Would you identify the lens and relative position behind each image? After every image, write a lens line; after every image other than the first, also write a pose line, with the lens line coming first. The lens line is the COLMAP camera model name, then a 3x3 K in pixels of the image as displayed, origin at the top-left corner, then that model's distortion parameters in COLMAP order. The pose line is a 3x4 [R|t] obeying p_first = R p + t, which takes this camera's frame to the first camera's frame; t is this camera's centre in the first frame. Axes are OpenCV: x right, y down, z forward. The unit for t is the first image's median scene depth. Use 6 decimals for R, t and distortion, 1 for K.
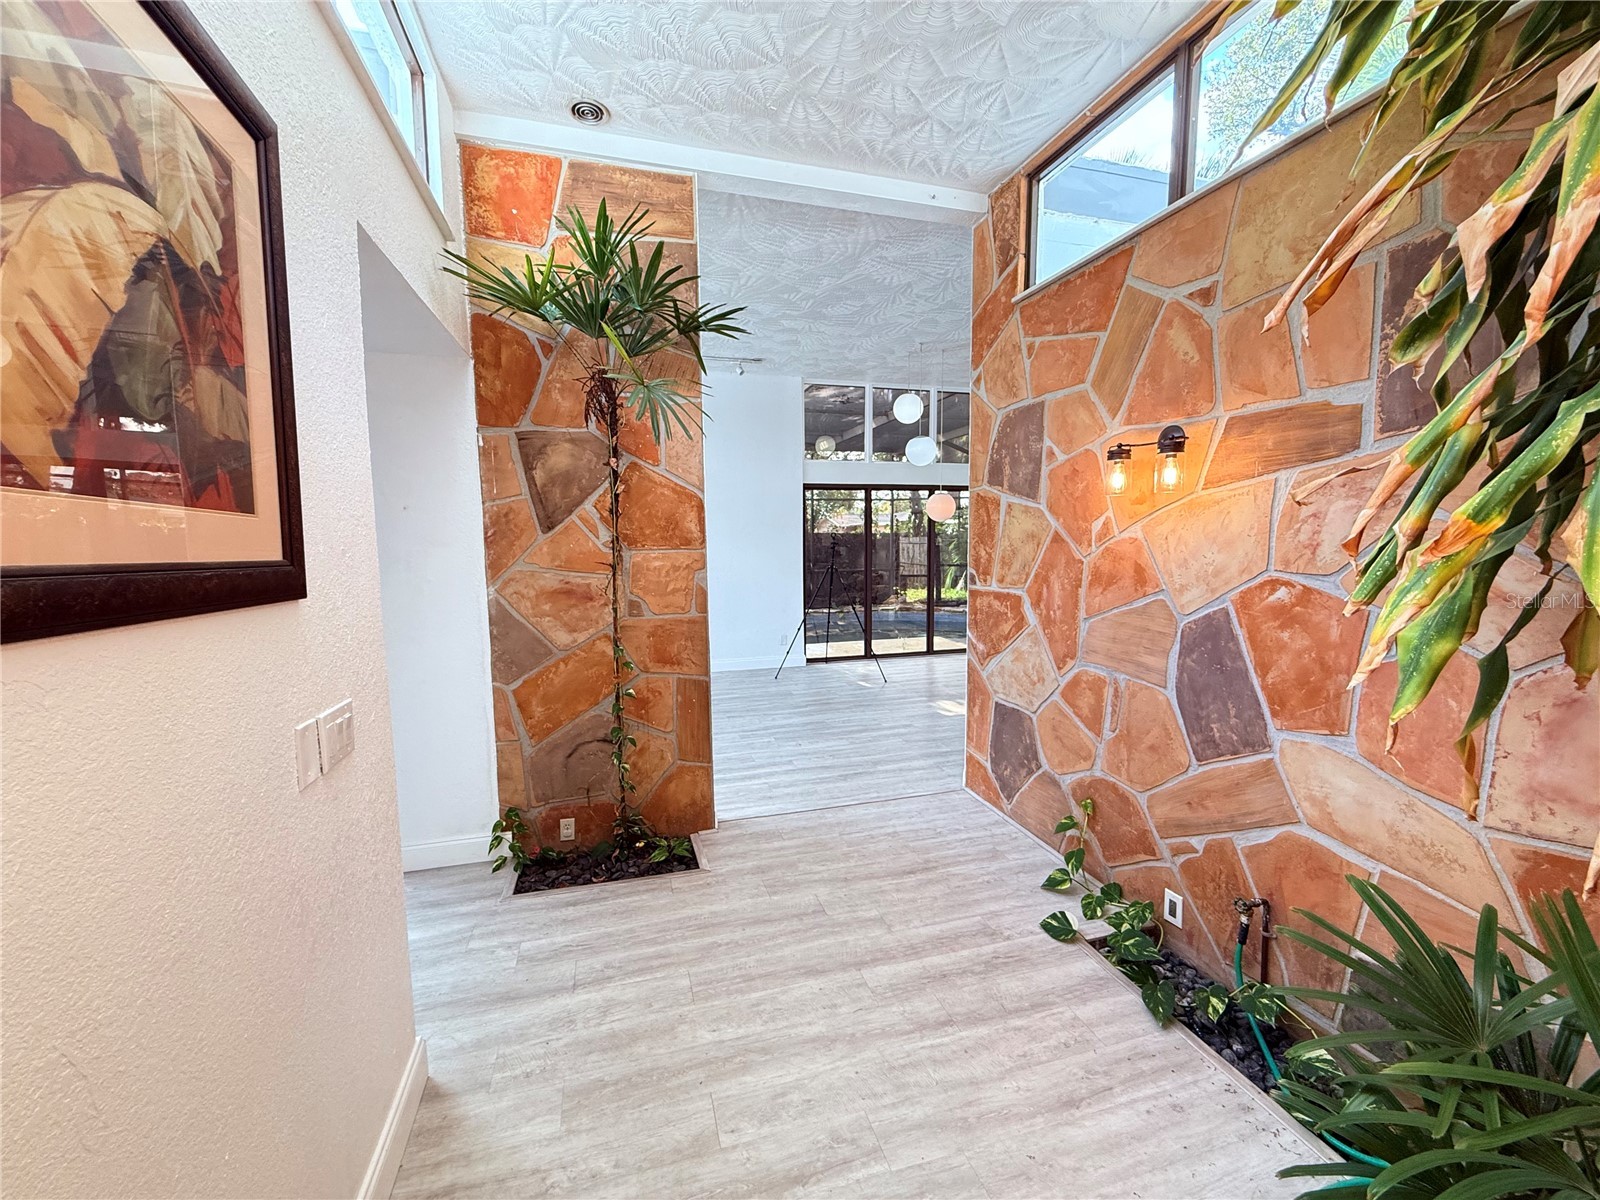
lens RADIAL K [[639.2, 0, 794.8], [0, 639.2, 599.0], [0, 0, 1]] dist [0.001005, -0.000300]
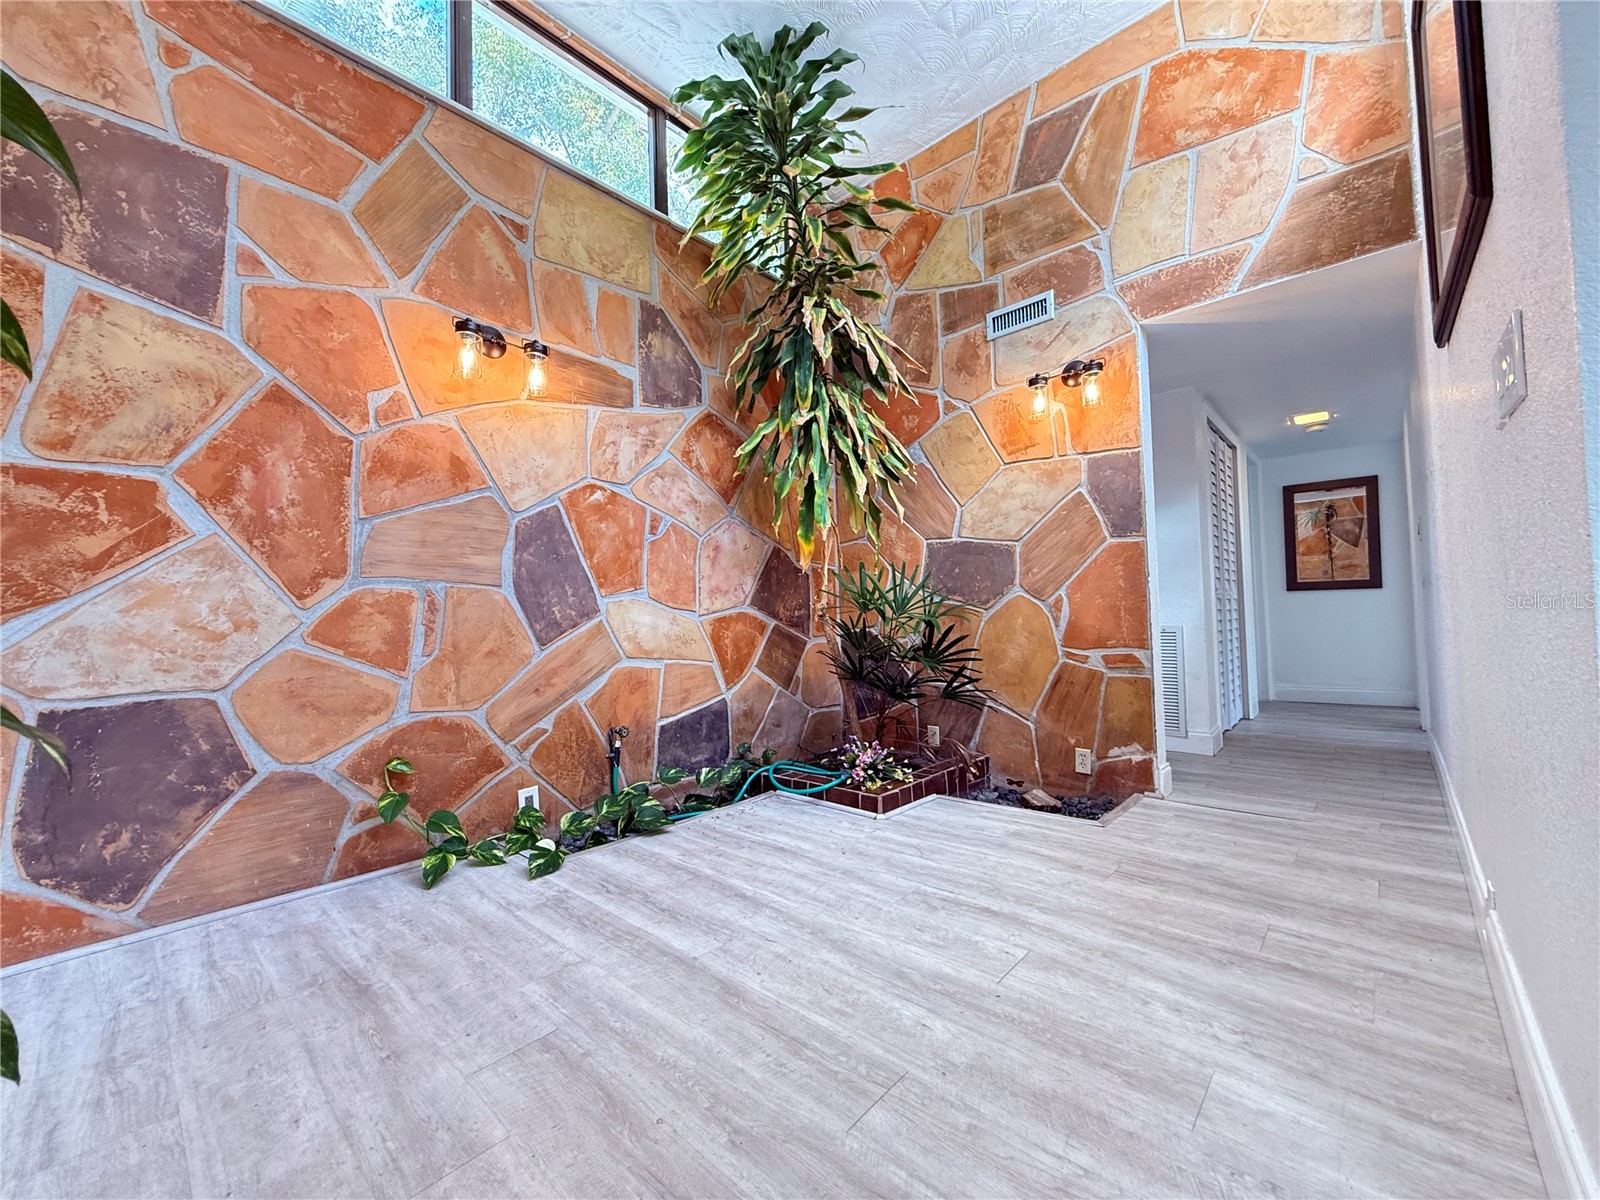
lens RADIAL K [[639.2, 0, 794.8], [0, 639.2, 599.0], [0, 0, 1]] dist [0.001005, -0.000300]
pose [[-0.516304, 0.051076, 0.854881, -0.509801], [0.117533, 0.993001, 0.011656, 0.205250], [-0.848302, 0.106494, -0.518693, 1.156235]]
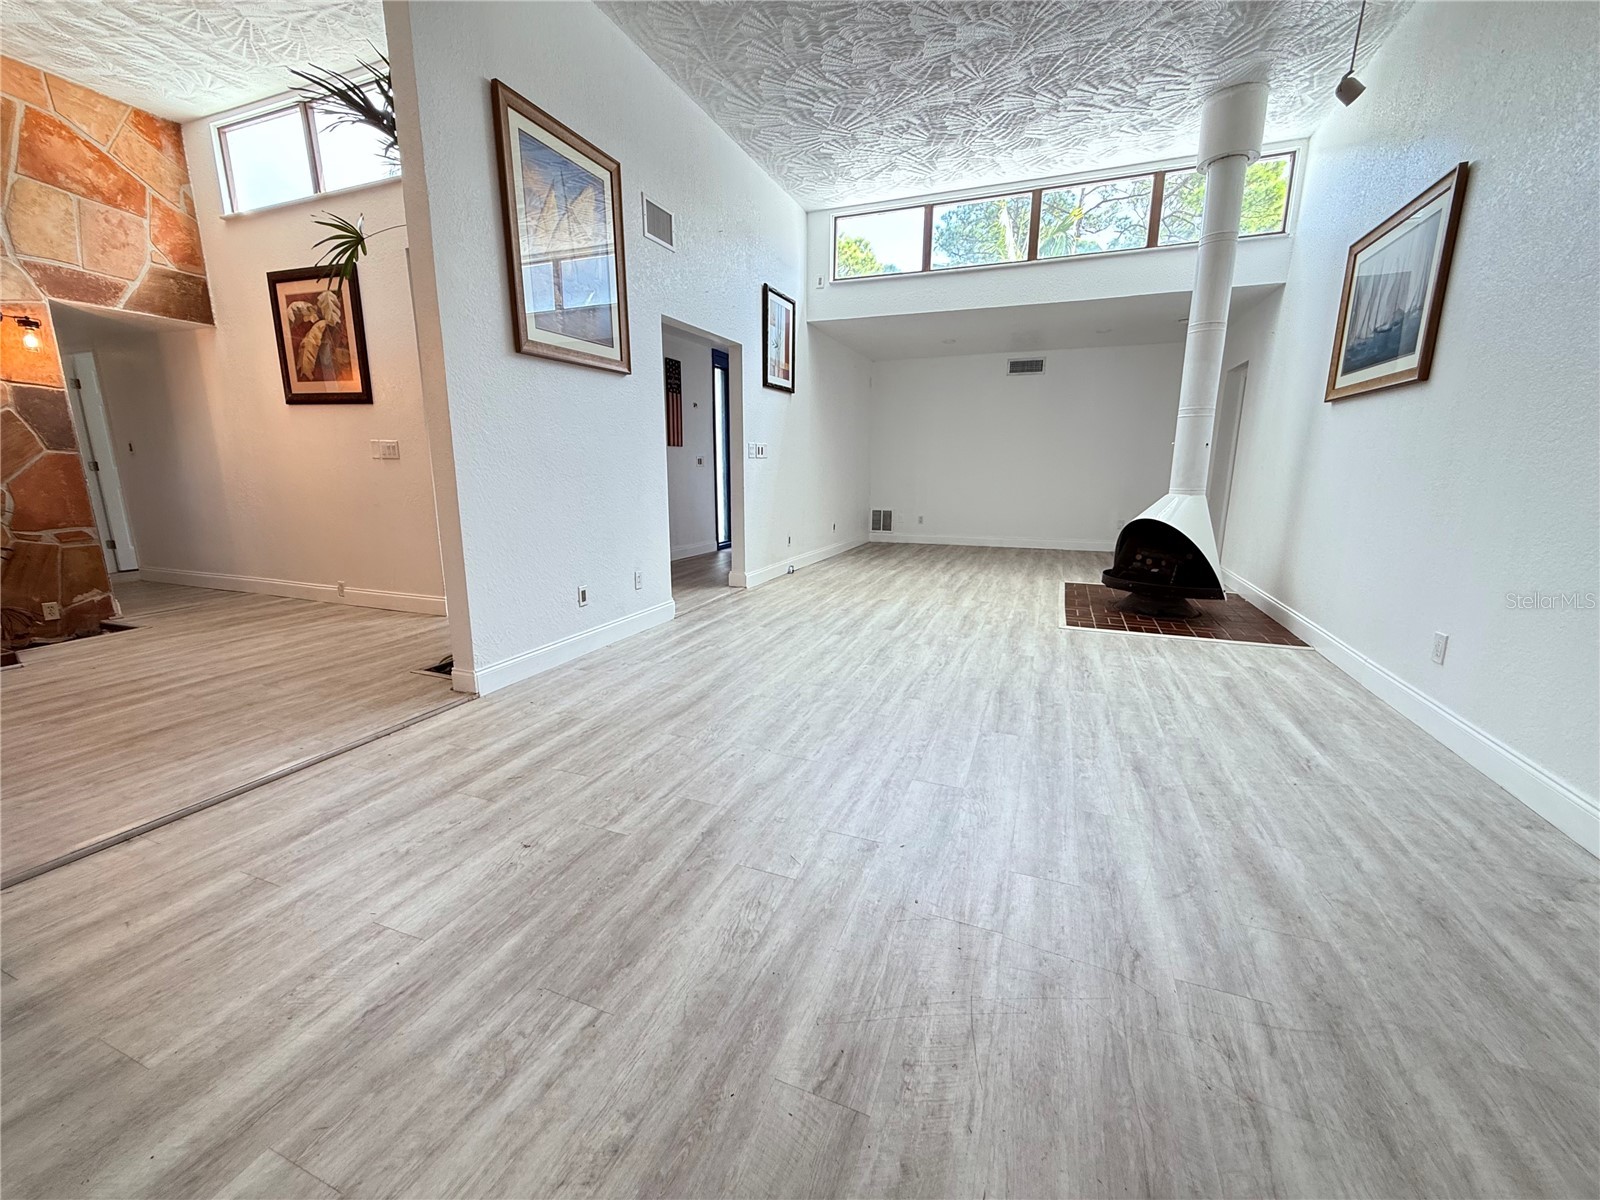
lens RADIAL K [[639.2, 0, 794.8], [0, 639.2, 599.0], [0, 0, 1]] dist [0.001005, -0.000300]
pose [[-0.615063, 0.171493, -0.769602, 0.353955], [-0.074537, 0.959044, 0.273276, -0.053967], [0.784947, 0.225446, -0.577090, 2.622975]]
